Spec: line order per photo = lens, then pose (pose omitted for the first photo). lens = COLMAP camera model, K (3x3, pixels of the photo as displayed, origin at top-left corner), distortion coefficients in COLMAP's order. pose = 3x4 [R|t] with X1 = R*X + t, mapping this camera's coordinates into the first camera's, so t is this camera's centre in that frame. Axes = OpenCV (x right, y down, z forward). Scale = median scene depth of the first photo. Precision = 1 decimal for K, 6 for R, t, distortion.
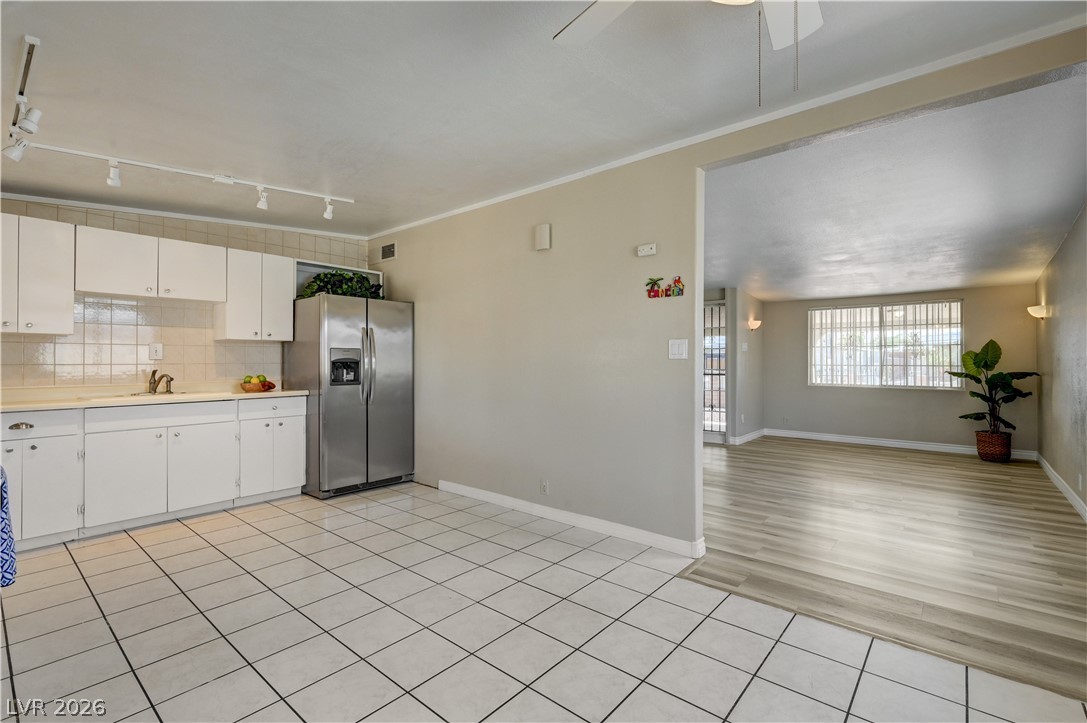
lens RADIAL K [[503.8, 0, 549.6], [0, 503.8, 354.2], [0, 0, 1]] dist [0.002921, -0.000094]
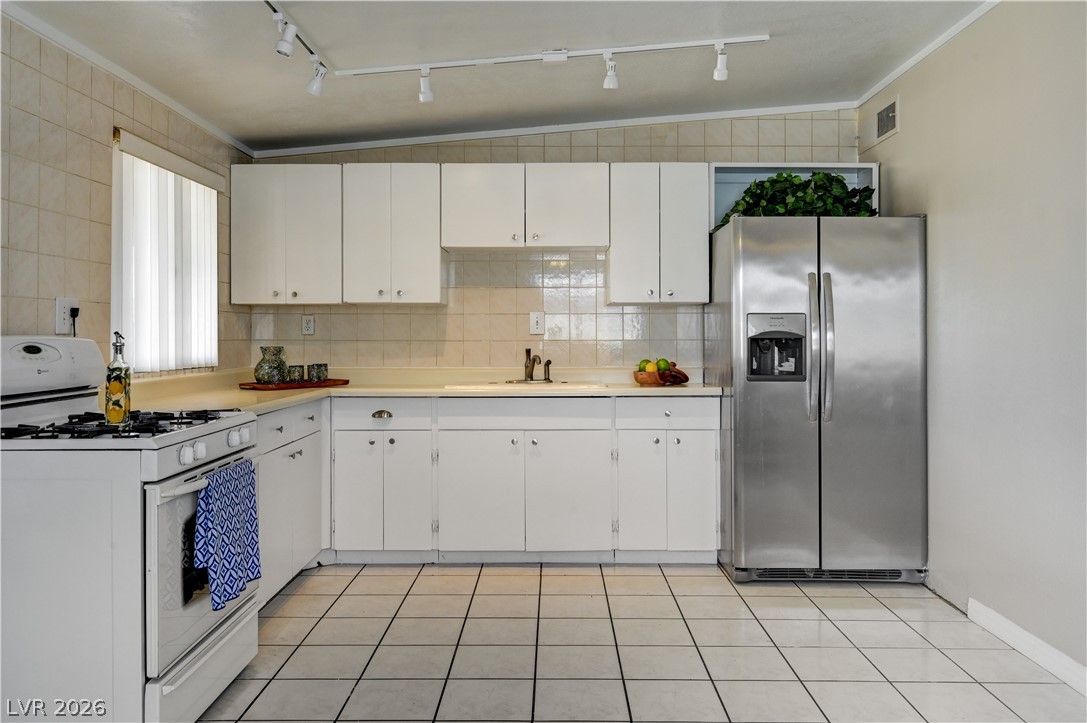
lens RADIAL K [[833.6, 0, 537.6], [0, 833.6, 332.0], [0, 0, 1]] dist [-0.000712, 0.004681]
pose [[0.624466, -0.002854, -0.781047, 0.104715], [0.010191, 0.999938, 0.004495, 0.001342], [0.780985, -0.010767, 0.624456, 0.186078]]
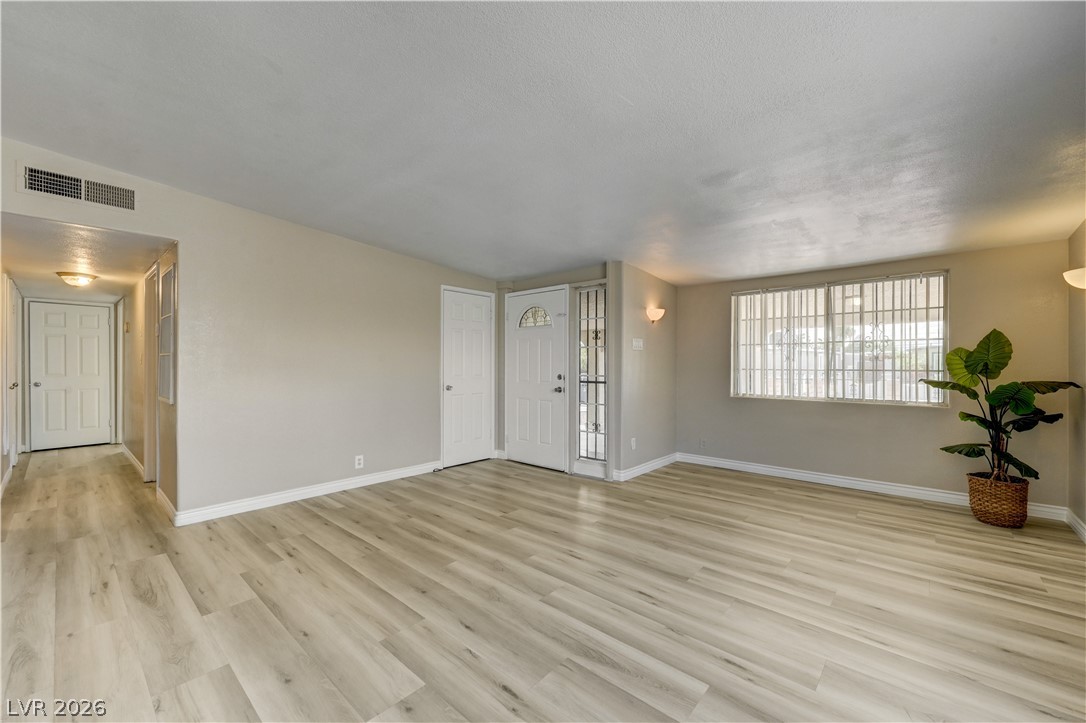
lens RADIAL K [[441.4, 0, 553.1], [0, 441.4, 363.8], [0, 0, 1]] dist [0.003563, 0.000067]
pose [[0.999684, -0.000265, -0.025137, 0.386414], [0.000561, 0.999931, 0.011733, 0.008046], [0.025132, -0.011744, 0.999615, 0.495981]]
